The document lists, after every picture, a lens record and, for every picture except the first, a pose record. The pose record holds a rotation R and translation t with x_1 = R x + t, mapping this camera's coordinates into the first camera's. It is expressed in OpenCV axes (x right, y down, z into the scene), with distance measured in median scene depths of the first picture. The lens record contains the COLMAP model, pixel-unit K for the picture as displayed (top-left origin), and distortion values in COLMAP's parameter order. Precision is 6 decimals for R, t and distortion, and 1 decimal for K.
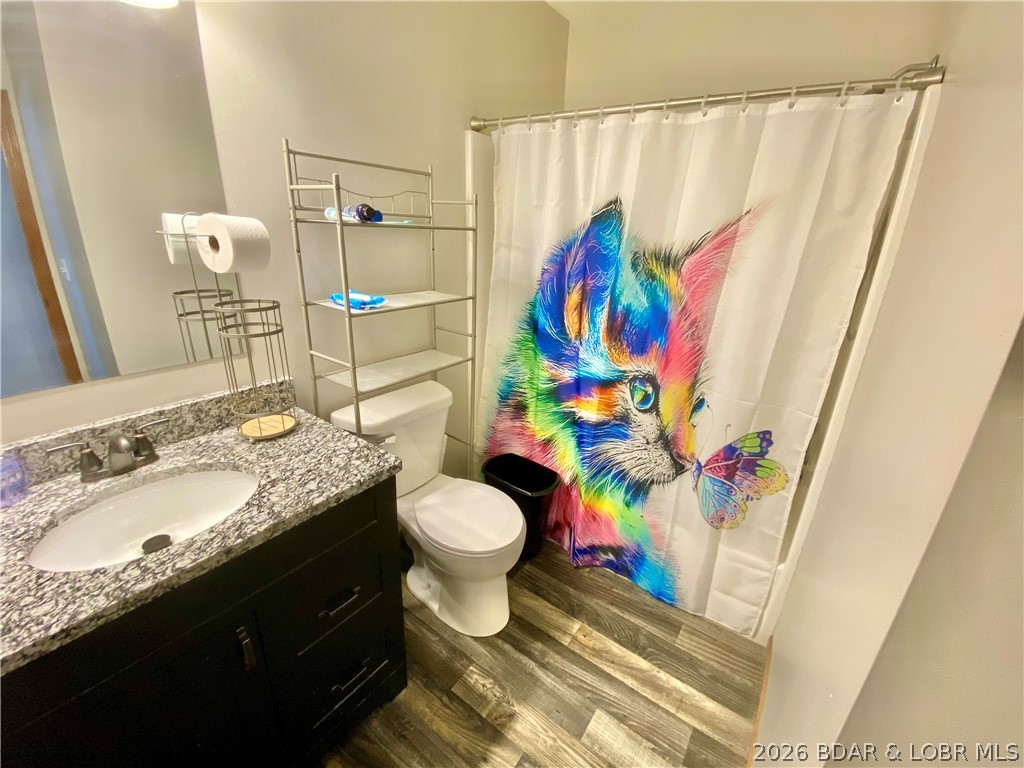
lens RADIAL K [[431.0, 0, 510.0], [0, 431.0, 380.6], [0, 0, 1]] dist [0.066396, -0.041506]
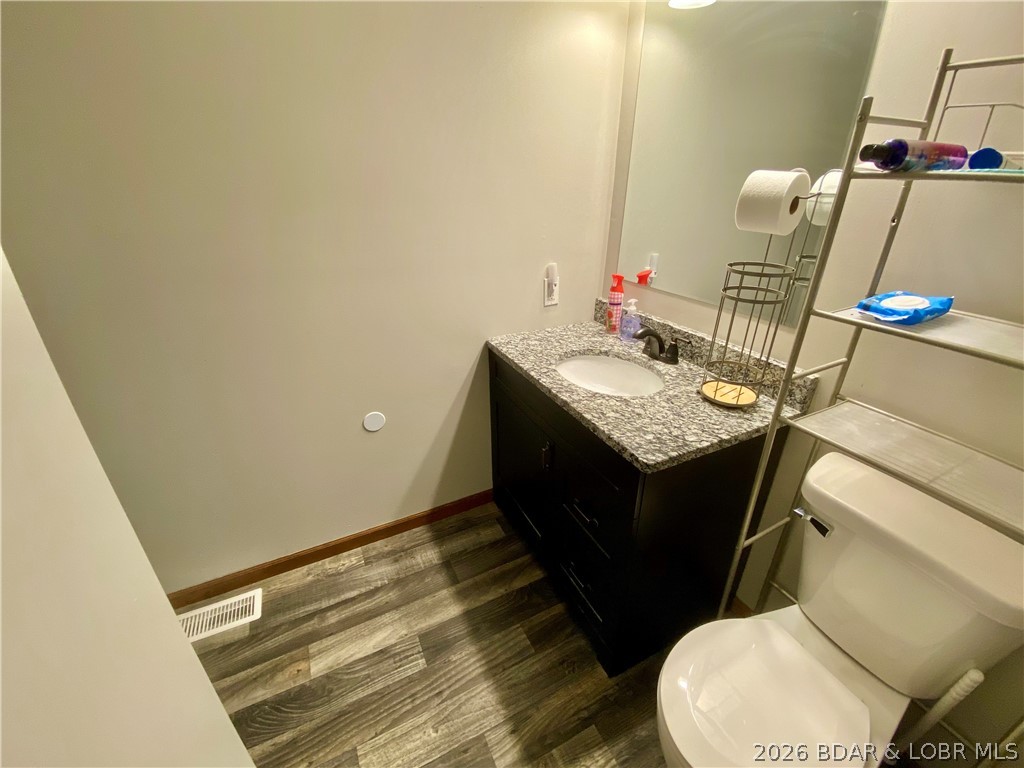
lens RADIAL K [[431.0, 0, 510.0], [0, 431.0, 380.6], [0, 0, 1]] dist [0.066396, -0.041506]
pose [[-0.457918, 0.348083, -0.818015, 0.515991], [-0.309637, 0.800092, 0.513788, -0.300932], [0.833328, 0.488560, -0.258598, 0.920205]]
